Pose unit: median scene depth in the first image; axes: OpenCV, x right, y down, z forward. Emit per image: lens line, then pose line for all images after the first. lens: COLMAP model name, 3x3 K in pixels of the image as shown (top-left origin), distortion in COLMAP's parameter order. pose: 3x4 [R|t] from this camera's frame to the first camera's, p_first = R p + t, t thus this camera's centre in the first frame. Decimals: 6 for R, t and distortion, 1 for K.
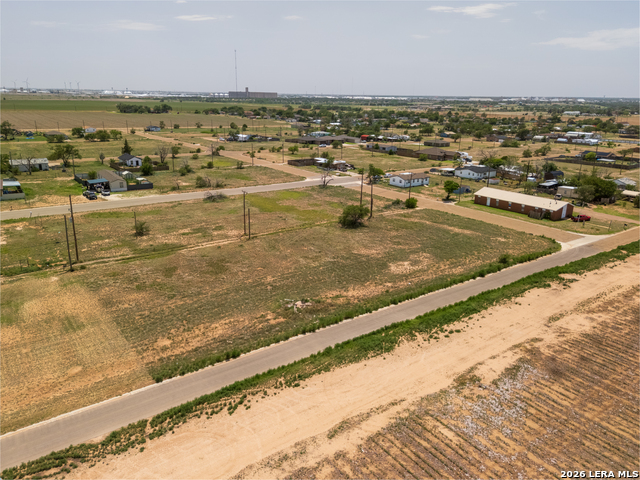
lens RADIAL K [[469.8, 0, 318.1], [0, 469.8, 239.8], [0, 0, 1]] dist [0.079072, -0.072187]
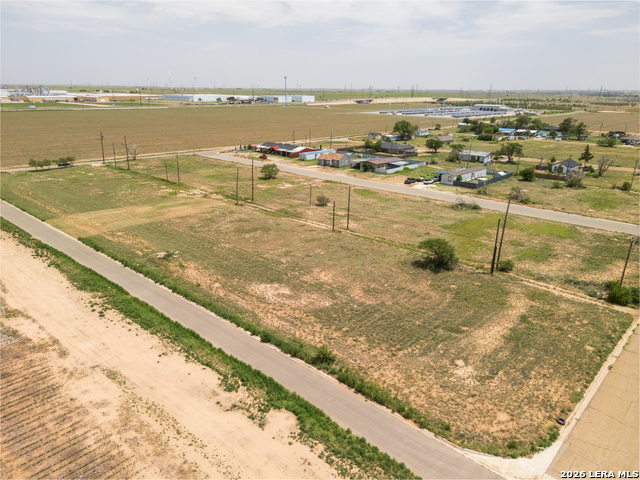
lens RADIAL K [[469.8, 0, 319.8], [0, 469.8, 239.6], [0, 0, 1]] dist [0.079072, -0.072187]
pose [[0.191871, 0.287370, -0.938405, 1.025067], [-0.297924, 0.928105, 0.223300, -0.257059], [0.935108, 0.236728, 0.263691, 0.895021]]
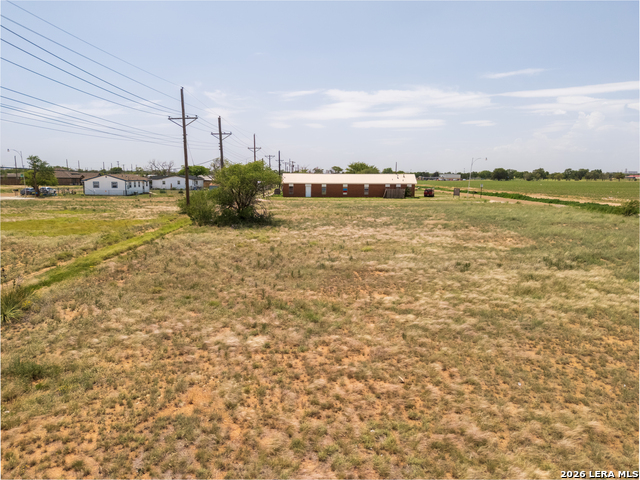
lens RADIAL K [[469.8, 0, 324.1], [0, 469.8, 236.7], [0, 0, 1]] dist [0.079072, -0.072187]
pose [[0.572951, -0.122621, 0.810365, -0.250396], [0.244017, 0.969427, -0.025838, 0.001840], [-0.782421, 0.212546, 0.585356, 1.070820]]
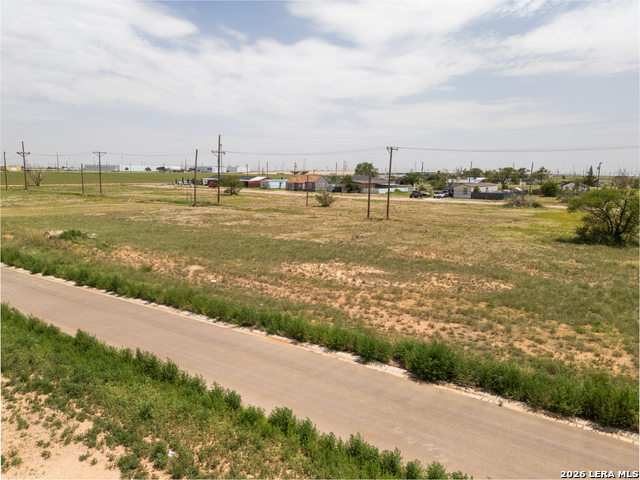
lens RADIAL K [[469.8, 0, 319.4], [0, 469.8, 240.0], [0, 0, 1]] dist [0.079072, -0.072187]
pose [[0.333662, 0.123596, -0.934555, 0.524692], [-0.285087, 0.958177, 0.024936, 0.033234], [0.898552, 0.258110, 0.354943, 0.921075]]
